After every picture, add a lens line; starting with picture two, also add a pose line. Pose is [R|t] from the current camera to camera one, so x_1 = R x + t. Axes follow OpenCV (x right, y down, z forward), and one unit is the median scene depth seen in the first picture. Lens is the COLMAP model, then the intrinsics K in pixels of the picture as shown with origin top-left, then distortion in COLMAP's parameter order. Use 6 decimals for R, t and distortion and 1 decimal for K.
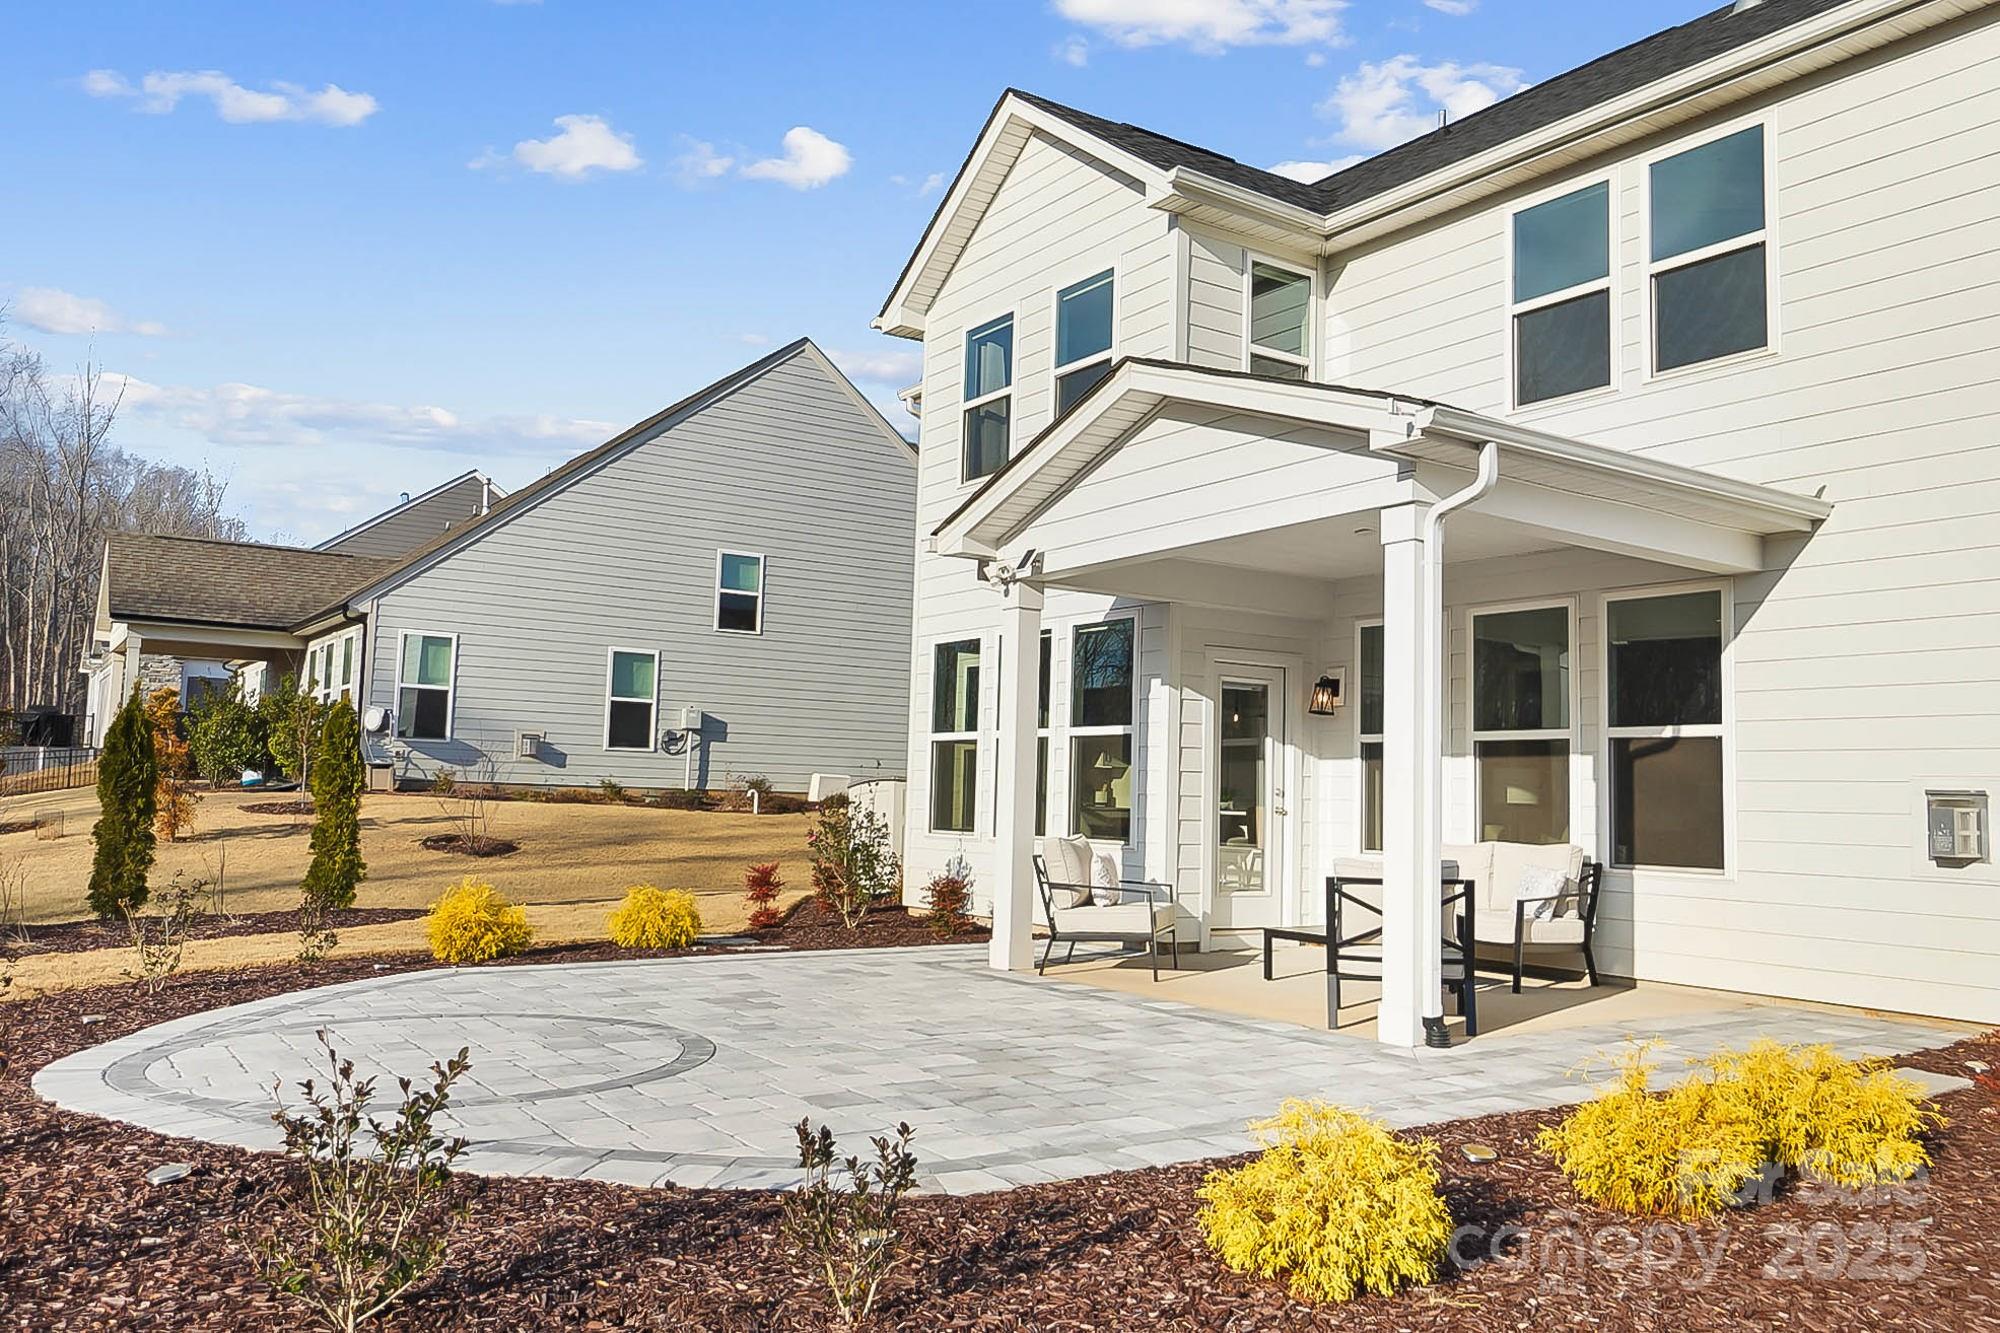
lens RADIAL K [[1553.3, 0, 1000.0], [0, 1553.3, 666.5], [0, 0, 1]] dist [-0.001427, 0.000869]
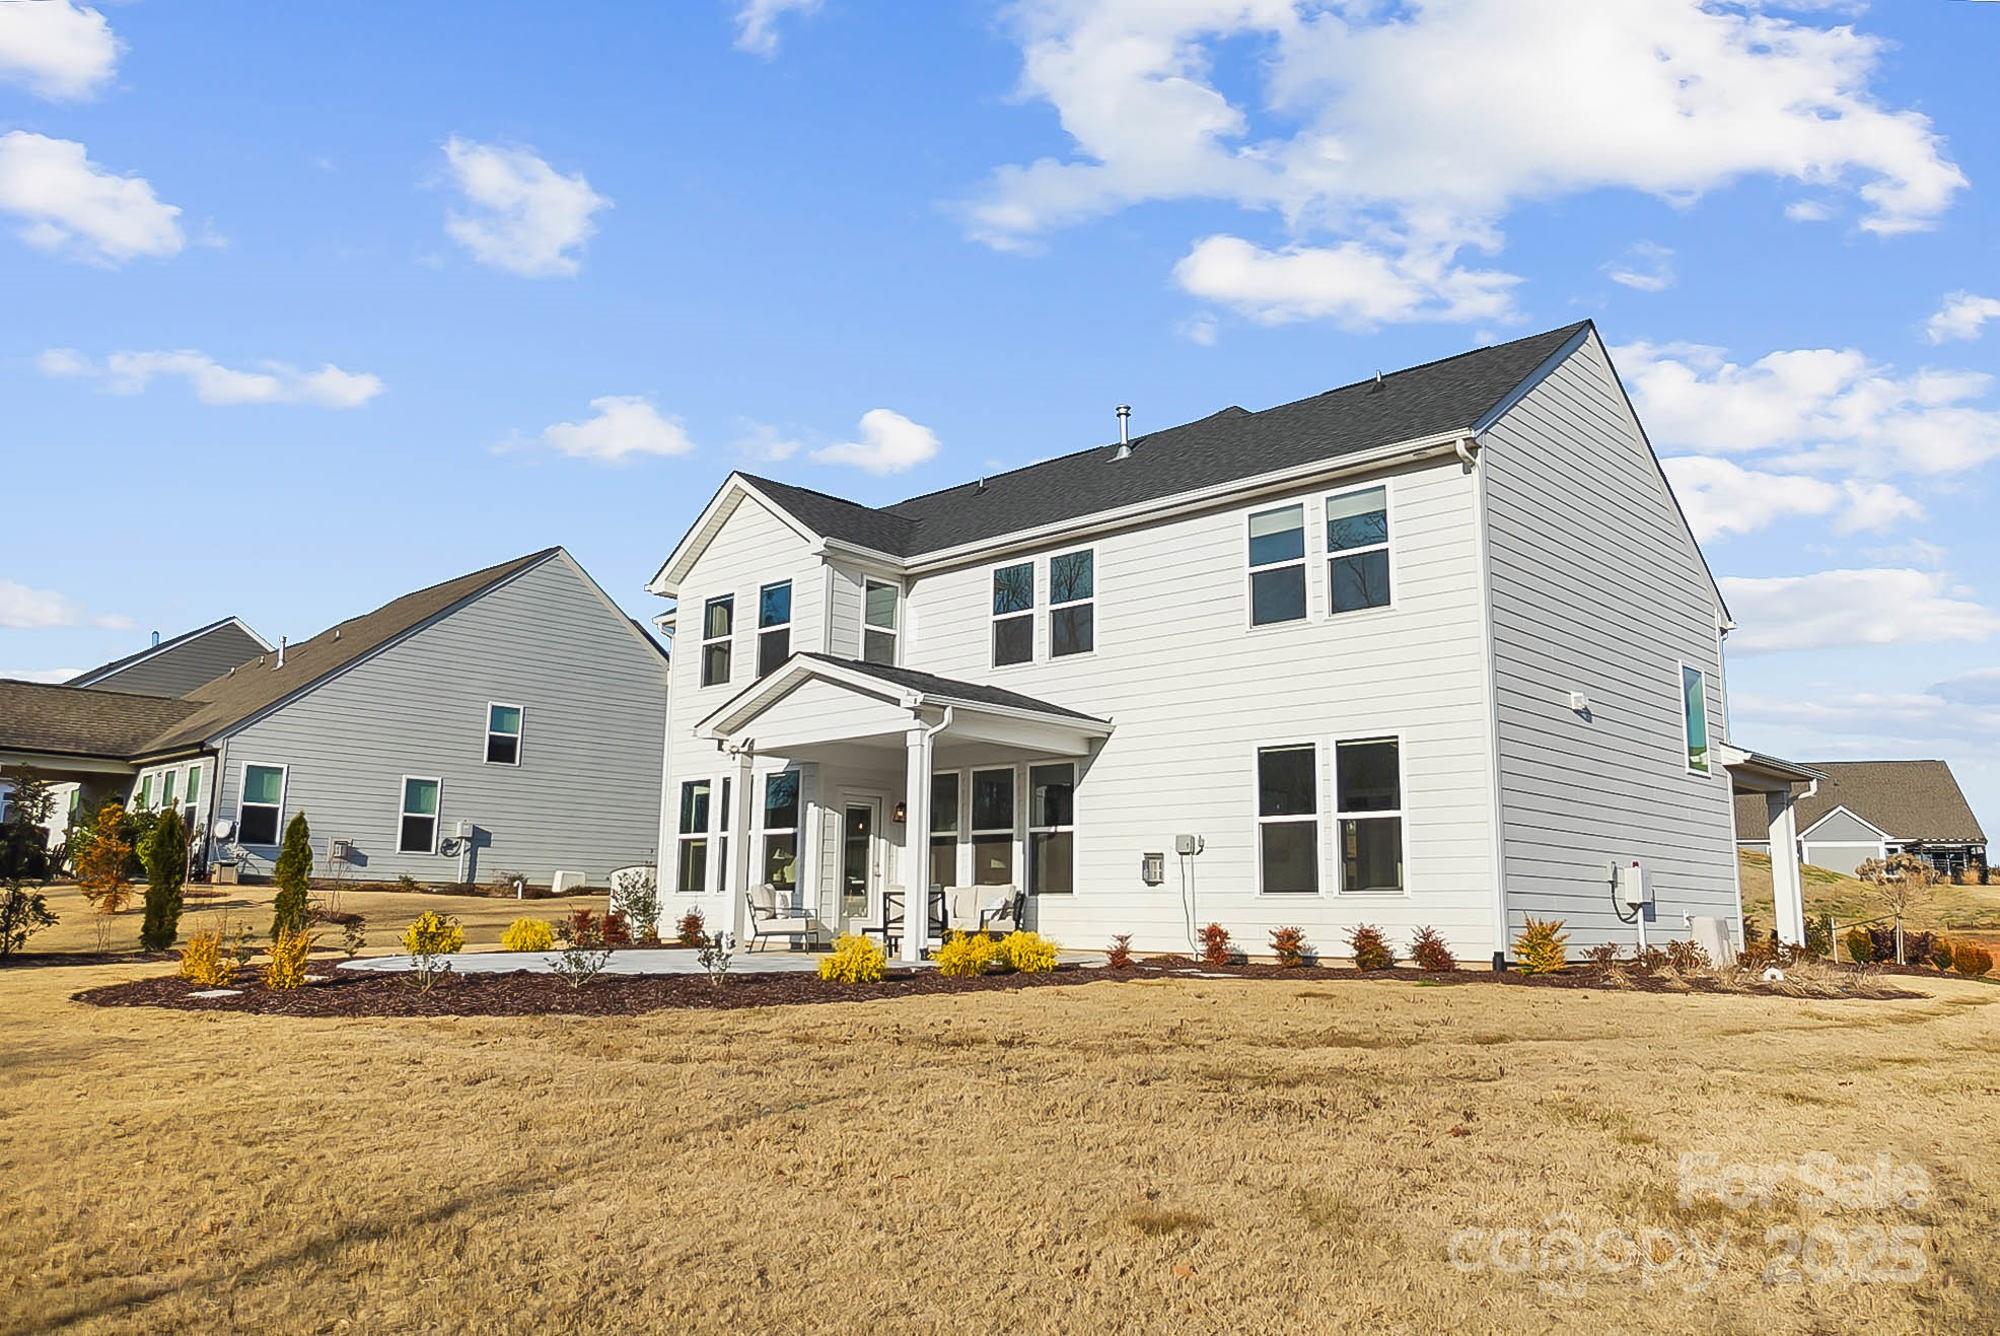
lens RADIAL K [[1884.0, 0, 1052.9], [0, 1884.0, 619.5], [0, 0, 1]] dist [0.000949, -0.003698]
pose [[0.976218, 0.023874, 0.215472, -0.106918], [-0.005576, 0.996354, -0.085132, -0.020048], [-0.216719, 0.081906, 0.972792, -1.260247]]
